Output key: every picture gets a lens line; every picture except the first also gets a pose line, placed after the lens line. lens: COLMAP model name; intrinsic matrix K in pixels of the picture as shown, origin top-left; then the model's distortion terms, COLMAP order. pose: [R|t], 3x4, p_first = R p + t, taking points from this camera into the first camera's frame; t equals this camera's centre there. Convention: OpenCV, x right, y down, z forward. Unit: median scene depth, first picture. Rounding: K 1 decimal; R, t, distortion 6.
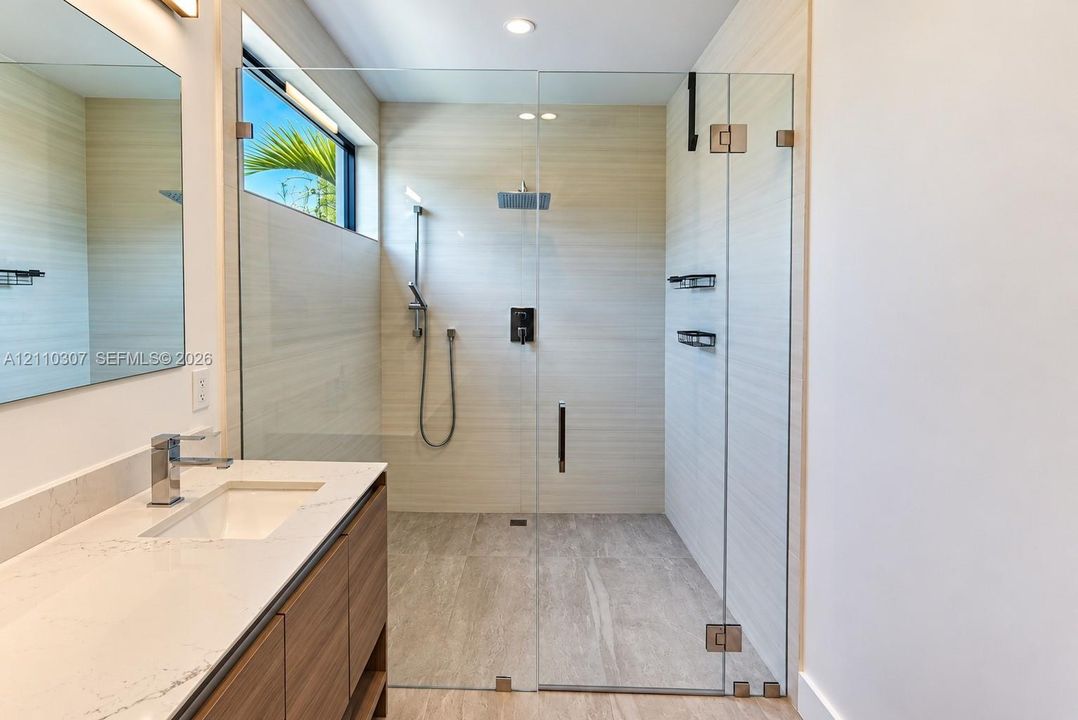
lens RADIAL K [[601.4, 0, 567.0], [0, 601.4, 318.4], [0, 0, 1]] dist [-0.041761, 0.000231]
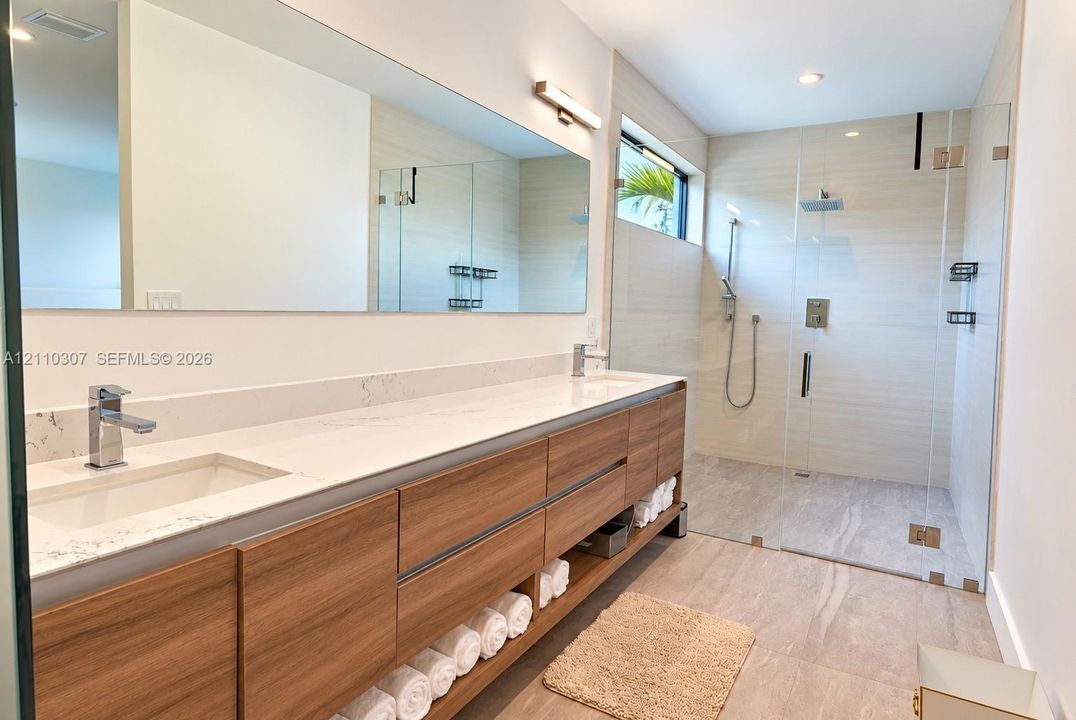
lens RADIAL K [[602.4, 0, 526.3], [0, 602.4, 360.4], [0, 0, 1]] dist [0.018892, 0.000337]
pose [[0.818940, 0.071371, -0.569424, 0.155500], [-0.041130, 0.996984, 0.065808, 0.053294], [0.572404, -0.030473, 0.819406, -0.349597]]
